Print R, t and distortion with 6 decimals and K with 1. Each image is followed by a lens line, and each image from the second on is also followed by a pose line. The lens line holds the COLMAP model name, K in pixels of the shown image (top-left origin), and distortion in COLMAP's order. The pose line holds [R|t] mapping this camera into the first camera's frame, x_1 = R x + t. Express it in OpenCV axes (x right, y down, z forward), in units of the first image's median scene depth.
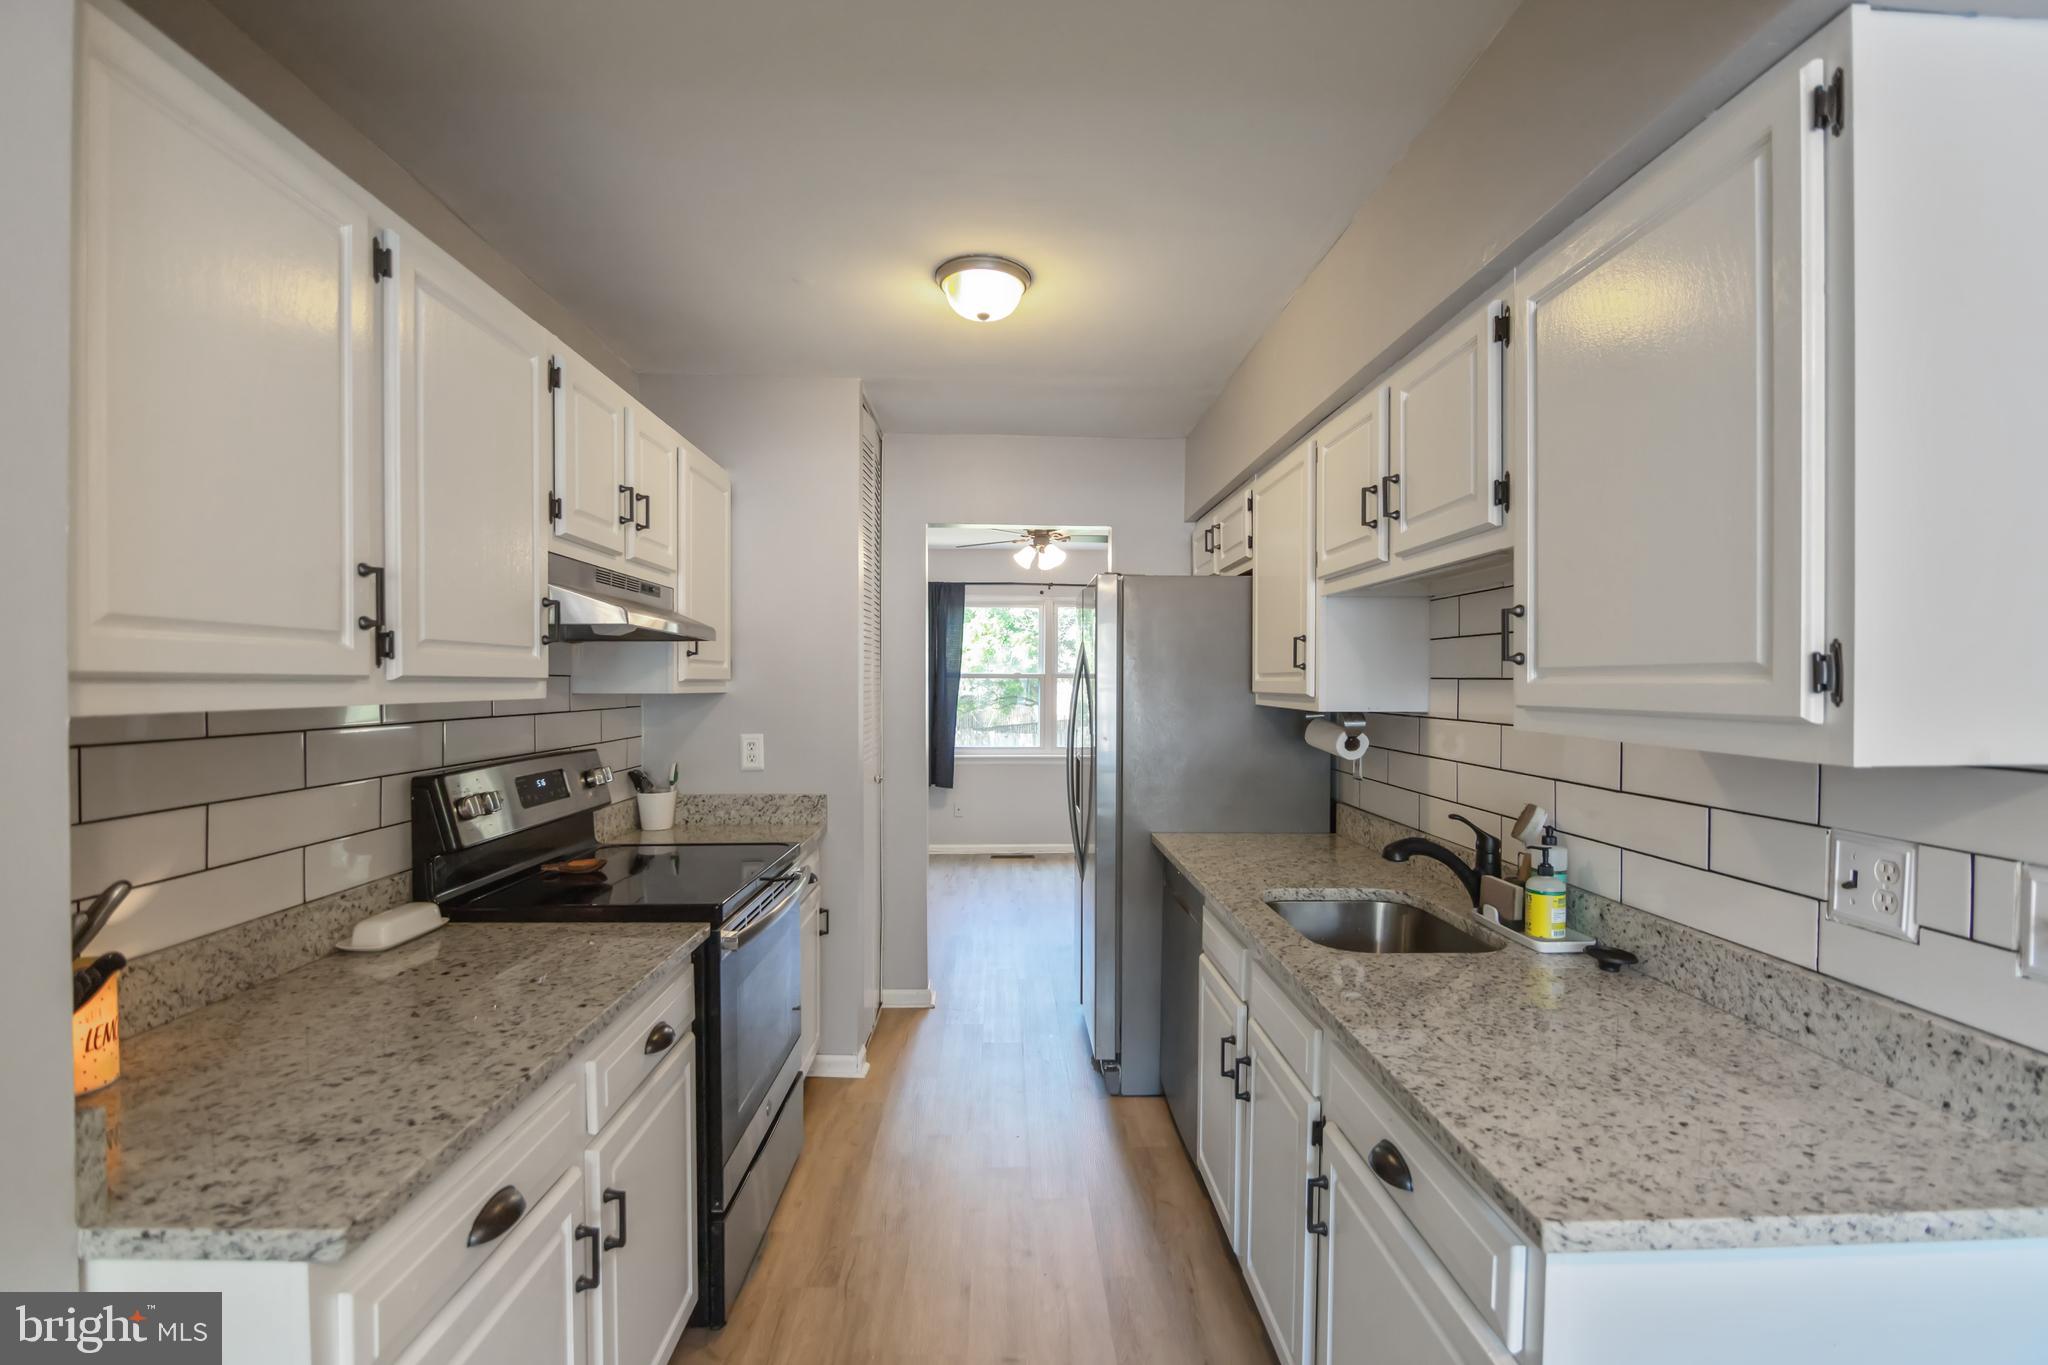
lens RADIAL K [[916.8, 0, 1024.0], [0, 916.8, 682.5], [0, 0, 1]] dist [-0.011137, -0.001683]
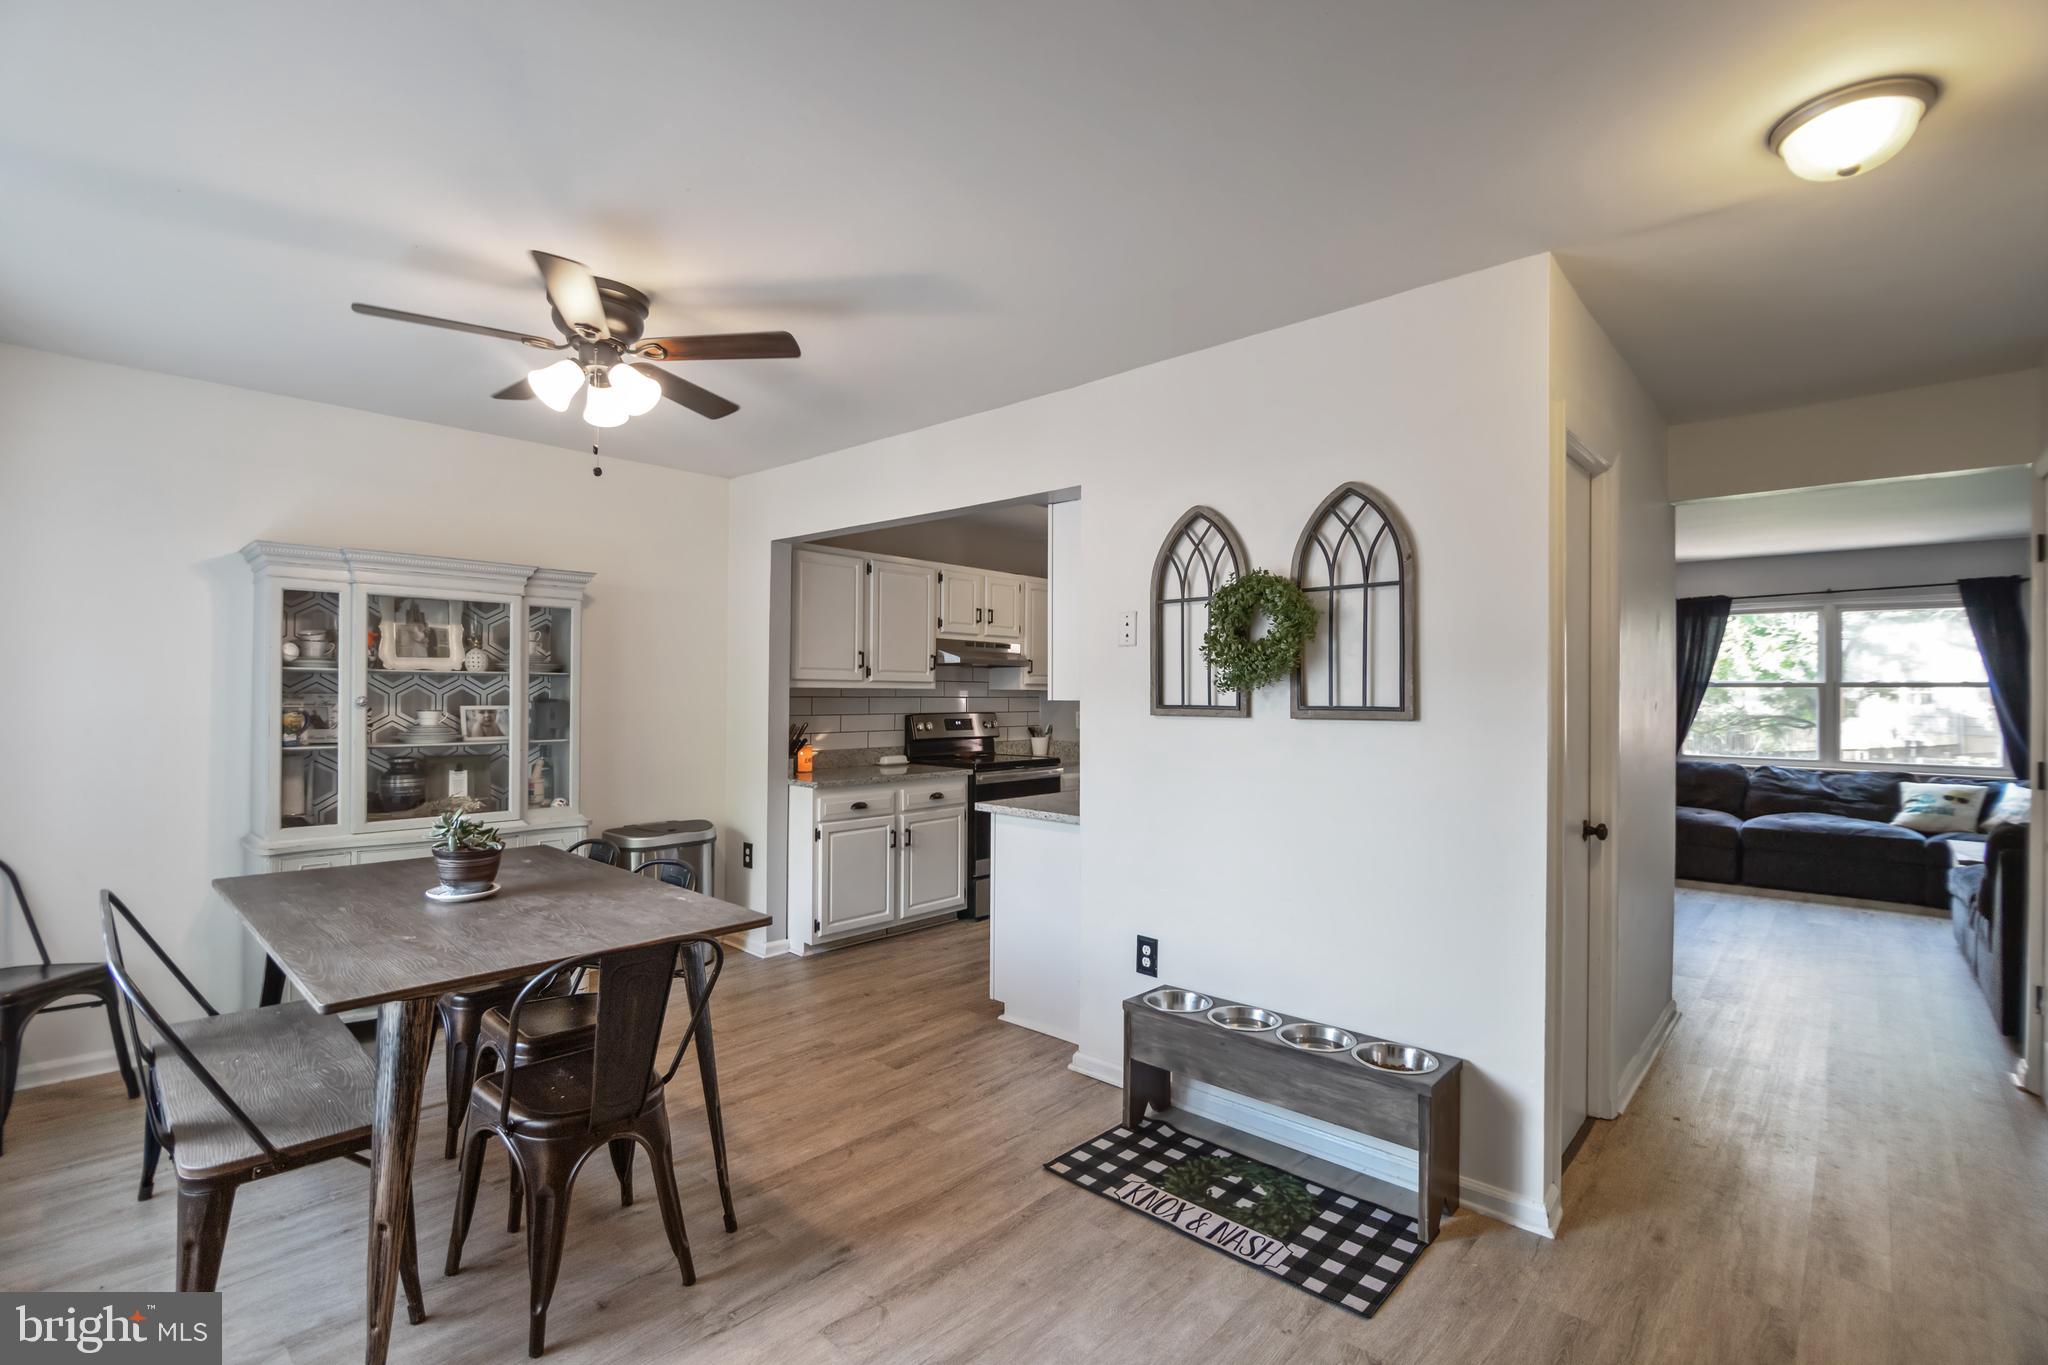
lens RADIAL K [[916.8, 0, 1024.0], [0, 916.8, 682.5], [0, 0, 1]] dist [-0.011137, -0.001683]
pose [[0.722817, -0.000223, -0.691039, 1.719533], [-0.009631, 0.999900, -0.010397, 0.024824], [0.690972, 0.014170, 0.722742, -0.927078]]
